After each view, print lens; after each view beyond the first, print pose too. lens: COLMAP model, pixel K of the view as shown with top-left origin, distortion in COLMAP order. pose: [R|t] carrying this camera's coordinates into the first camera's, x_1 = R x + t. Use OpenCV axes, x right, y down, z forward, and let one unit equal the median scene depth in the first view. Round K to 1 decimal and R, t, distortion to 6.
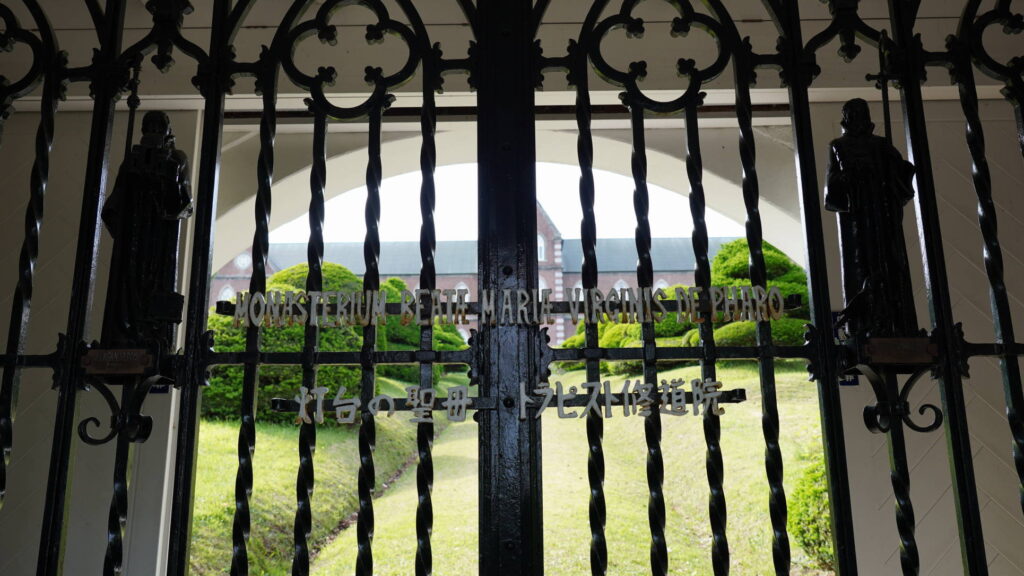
lens RADIAL K [[888.3, 0, 512.0], [0, 888.3, 288.0], [0, 0, 1]] dist [-0.002394, -0.000373]
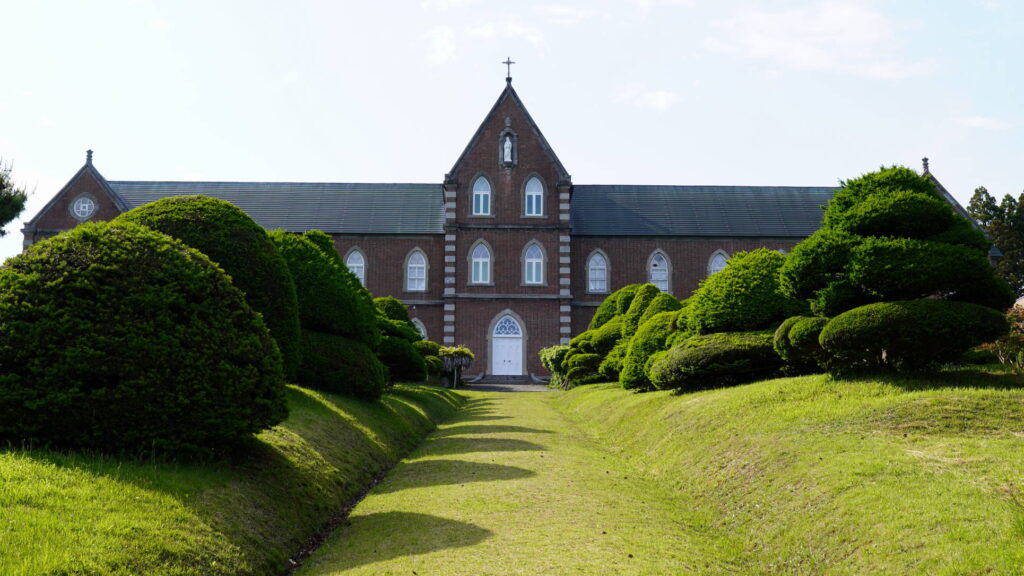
lens RADIAL K [[1337.0, 0, 512.0], [0, 1337.0, 288.0], [0, 0, 1]] dist [0.018556, 0.018024]
pose [[0.999669, 0.020615, 0.015418, -0.013107], [-0.020938, 0.999558, 0.021095, 0.016543], [-0.014977, -0.021411, 0.999659, 0.097917]]
